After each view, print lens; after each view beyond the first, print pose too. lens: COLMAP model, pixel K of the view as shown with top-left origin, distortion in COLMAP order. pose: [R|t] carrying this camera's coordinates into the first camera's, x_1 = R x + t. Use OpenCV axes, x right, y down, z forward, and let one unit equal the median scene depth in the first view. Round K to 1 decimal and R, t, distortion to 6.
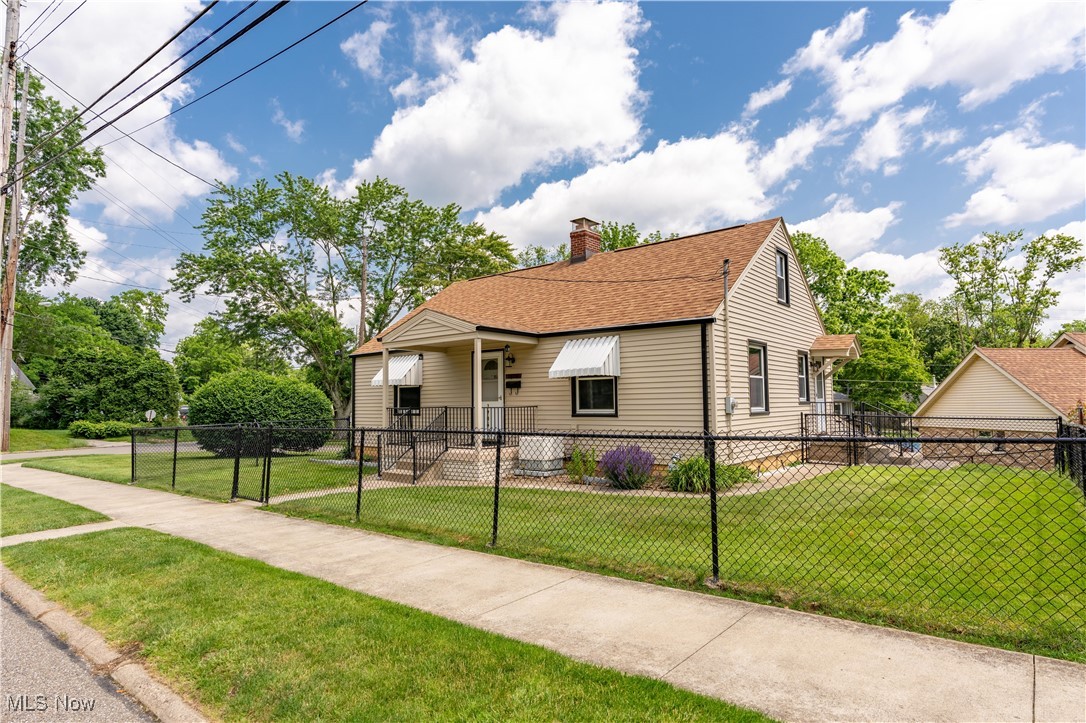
lens RADIAL K [[609.7, 0, 543.0], [0, 609.7, 361.5], [0, 0, 1]] dist [0.000806, 0.000307]
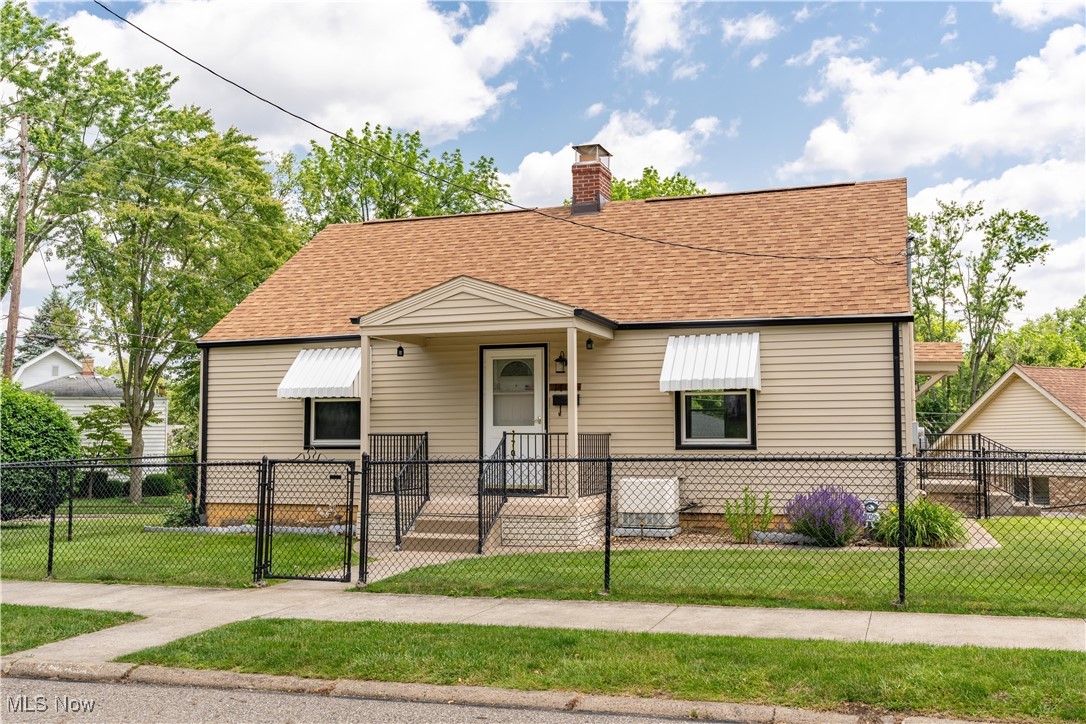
lens RADIAL K [[1071.4, 0, 543.0], [0, 1071.4, 362.0], [0, 0, 1]] dist [0.019505, 0.011192]
pose [[0.940814, 0.032919, 0.337322, -0.351699], [-0.030926, 0.999458, -0.011283, 0.008388], [-0.337510, 0.000183, 0.941322, -0.048049]]
